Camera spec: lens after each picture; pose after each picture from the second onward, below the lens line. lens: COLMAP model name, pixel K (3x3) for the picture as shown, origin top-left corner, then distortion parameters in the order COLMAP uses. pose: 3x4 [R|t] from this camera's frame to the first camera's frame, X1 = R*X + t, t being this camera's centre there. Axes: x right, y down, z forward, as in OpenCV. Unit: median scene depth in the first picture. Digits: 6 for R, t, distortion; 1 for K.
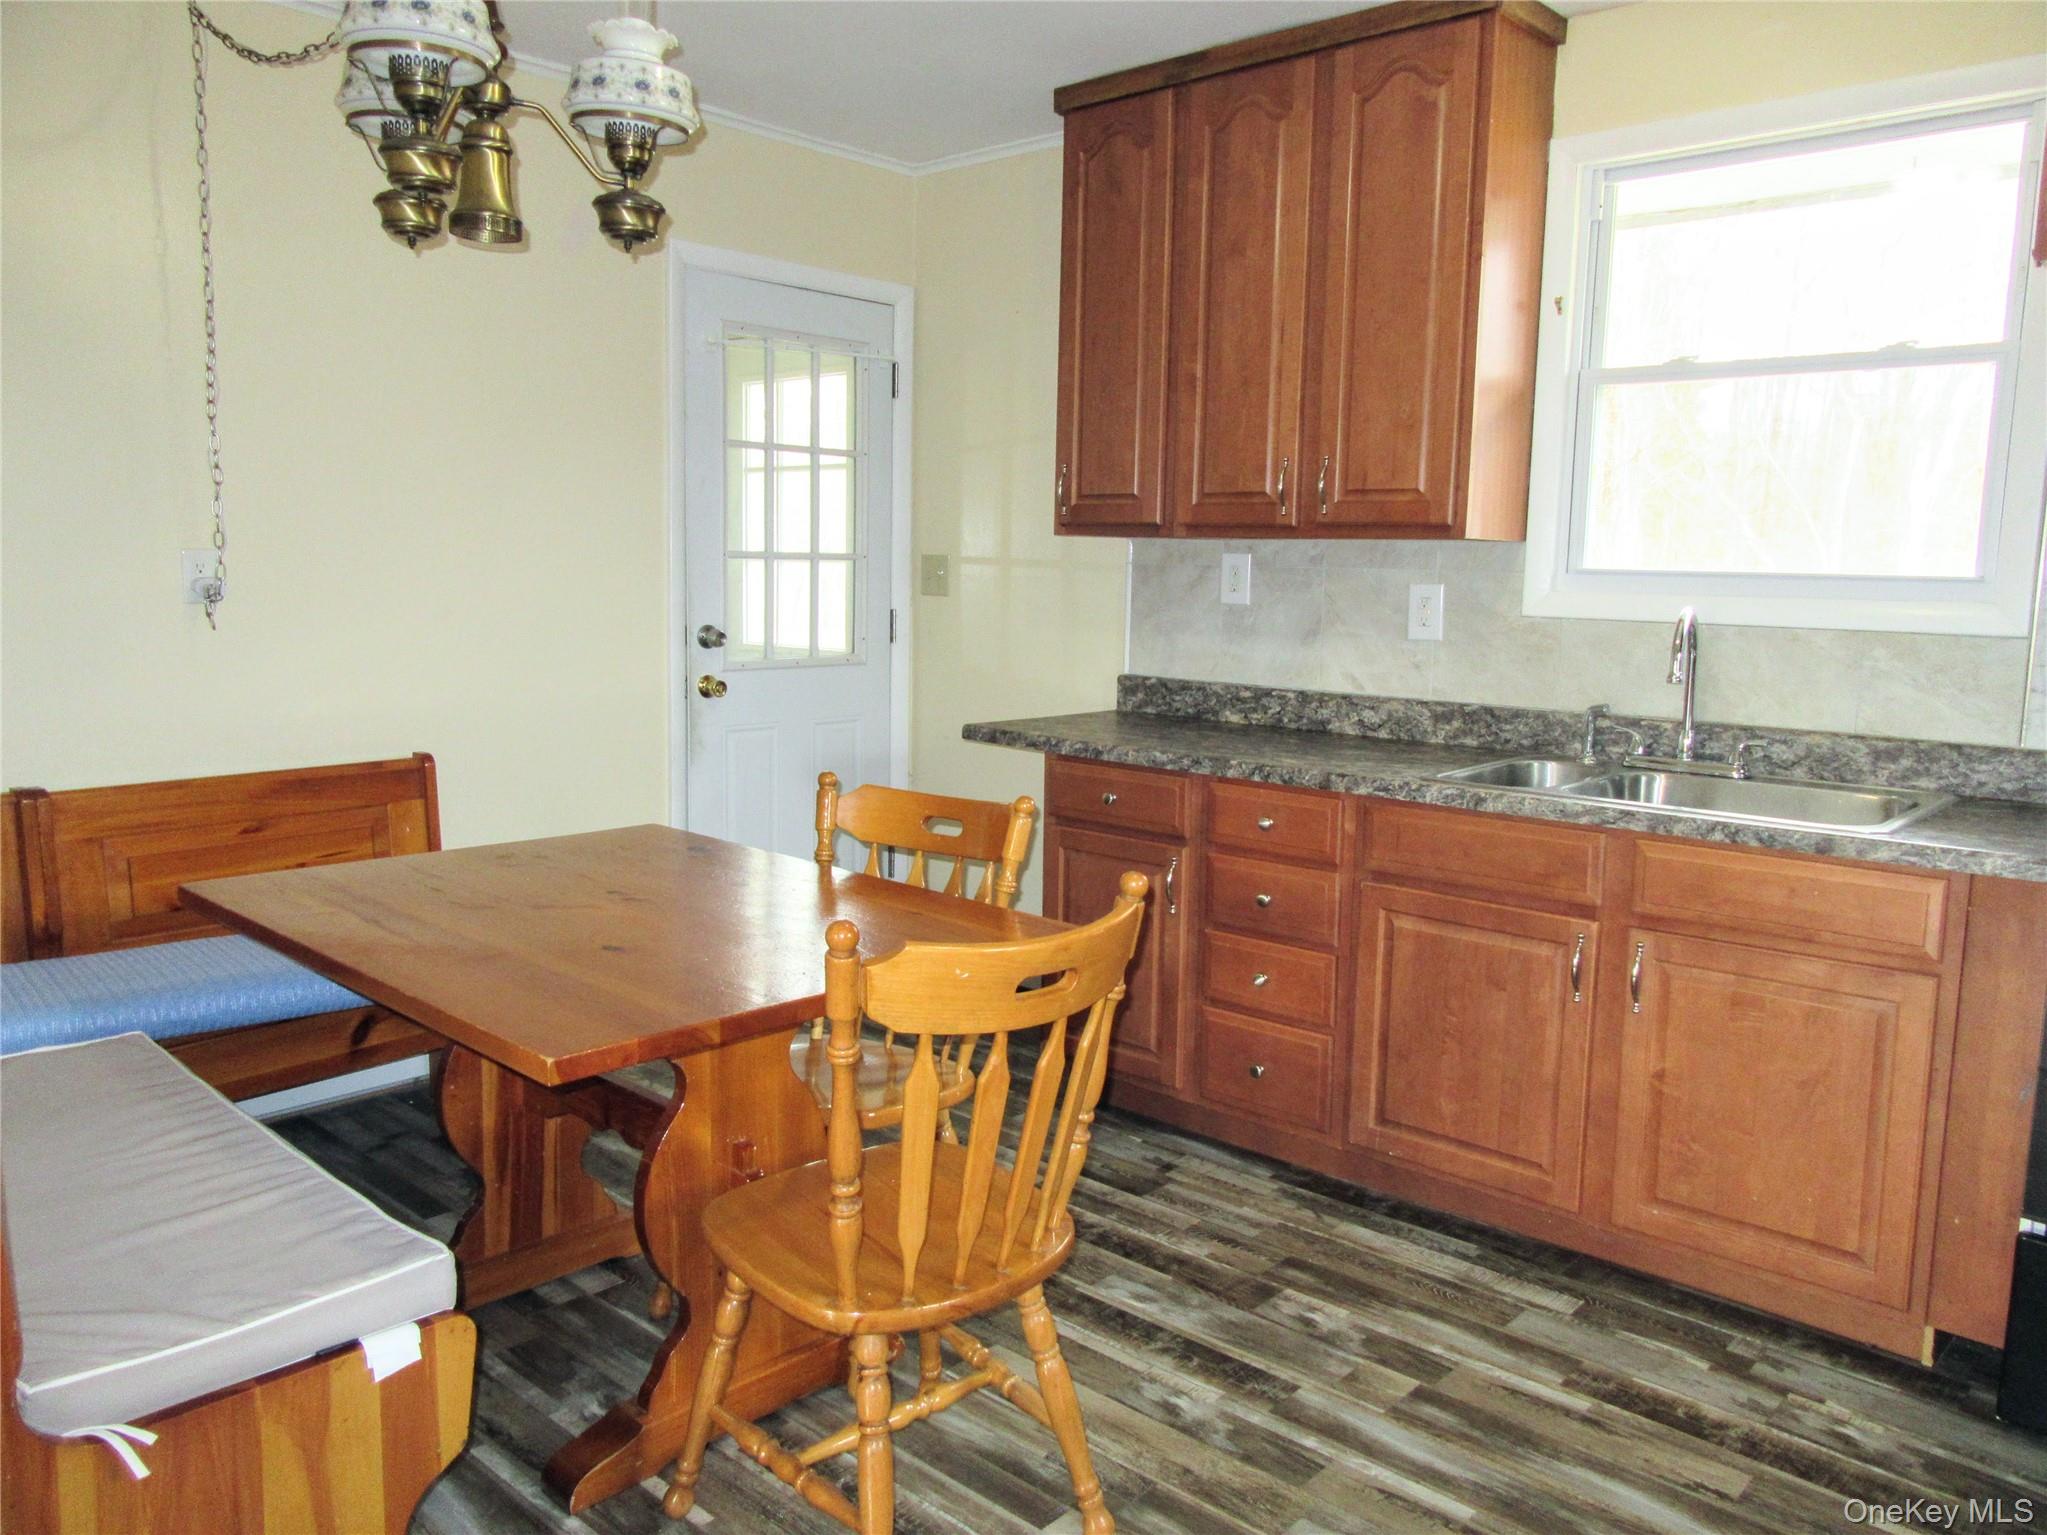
lens RADIAL K [[1532.5, 0, 1031.9], [0, 1532.5, 763.5], [0, 0, 1]] dist [0.002944, 0.015406]
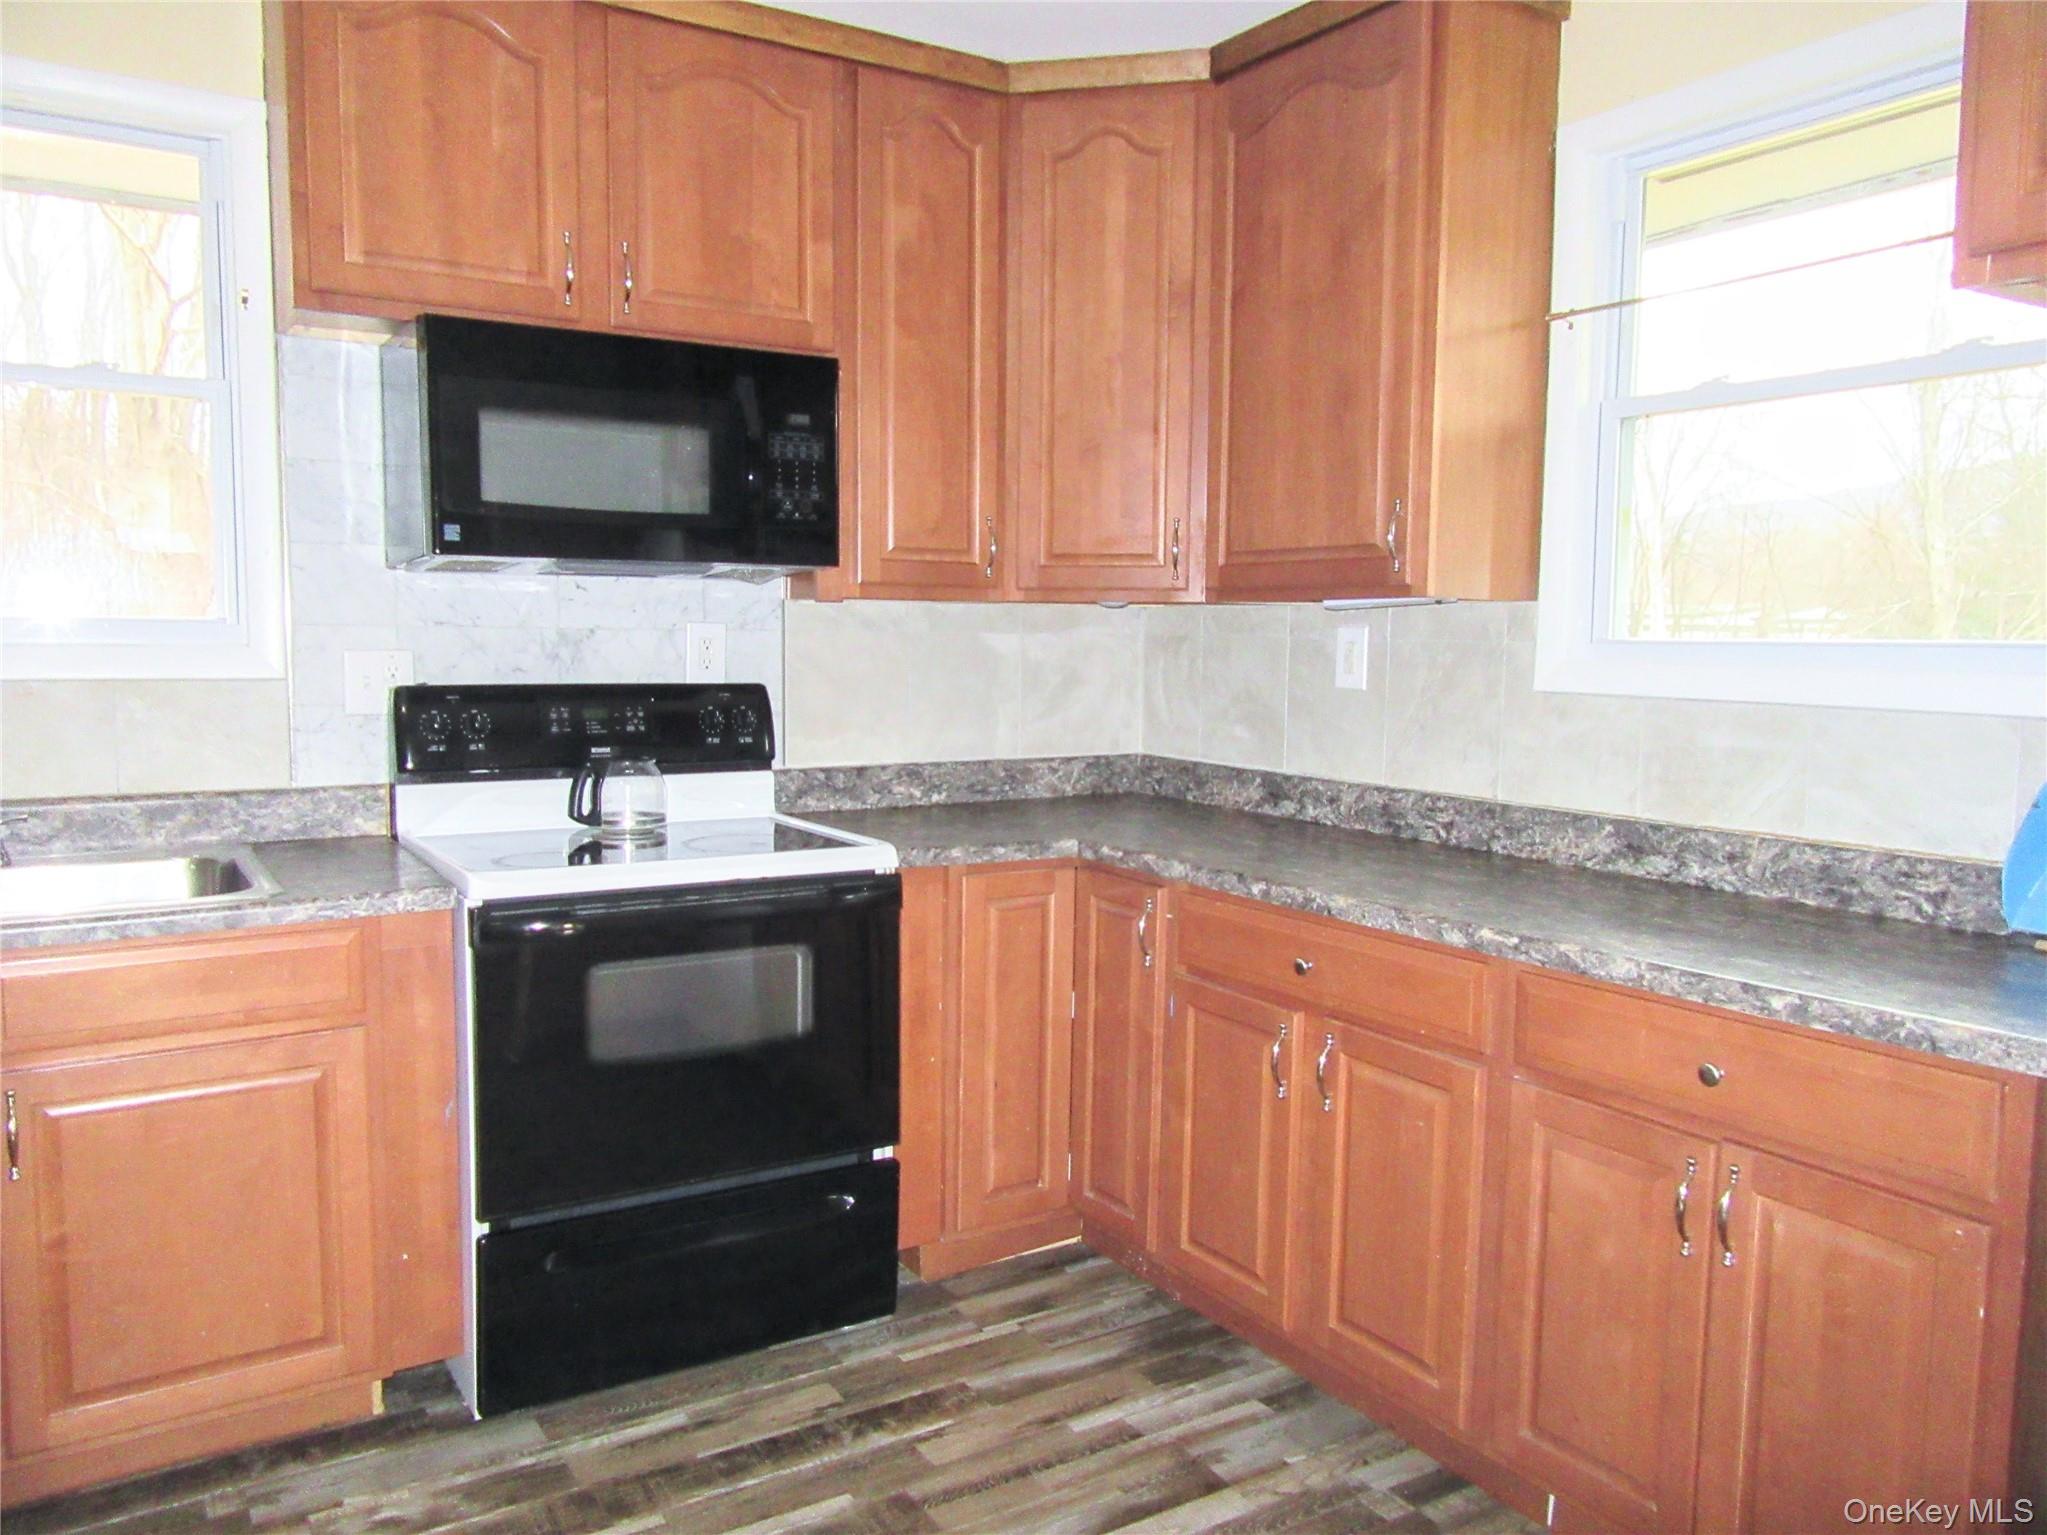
lens RADIAL K [[1532.5, 0, 1031.9], [0, 1532.5, 763.5], [0, 0, 1]] dist [0.002944, 0.015406]
pose [[0.267505, -0.103948, 0.957933, -0.181848], [0.121234, 0.989894, 0.073562, -0.039158], [-0.955899, 0.096456, 0.277404, 0.242588]]
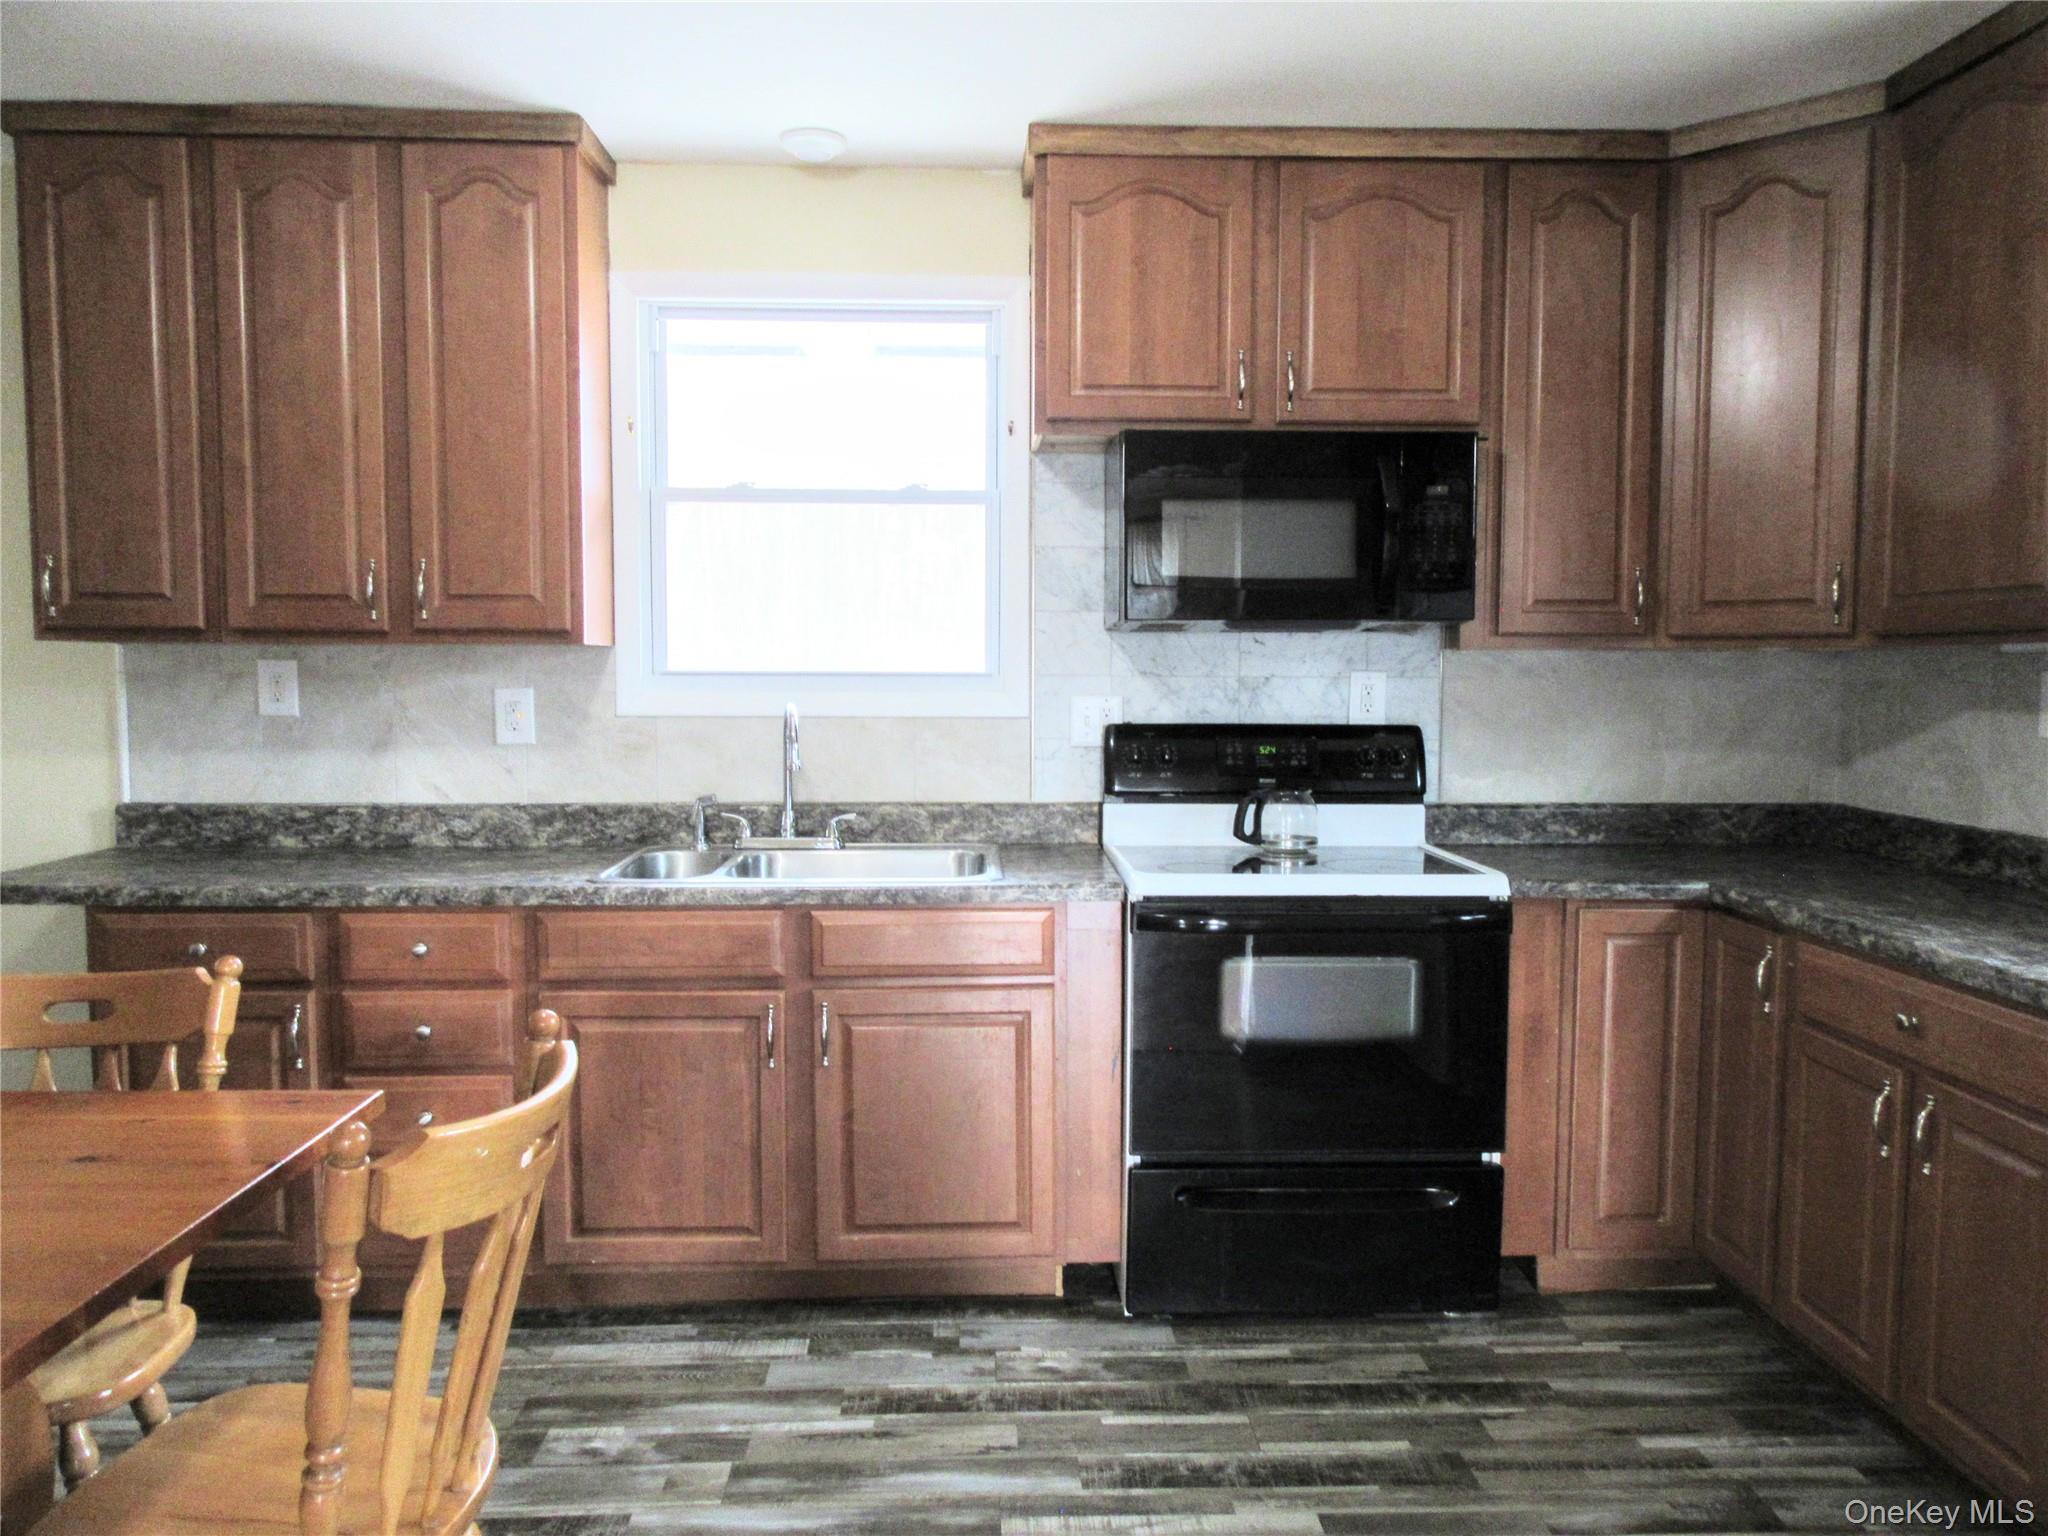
lens RADIAL K [[1533.2, 0, 1032.4], [0, 1533.2, 764.0], [0, 0, 1]] dist [0.002944, 0.015406]
pose [[0.713179, -0.065284, 0.697936, -0.242860], [0.104318, 0.994451, -0.013576, -0.023364], [-0.693177, 0.082489, 0.716032, 0.069006]]
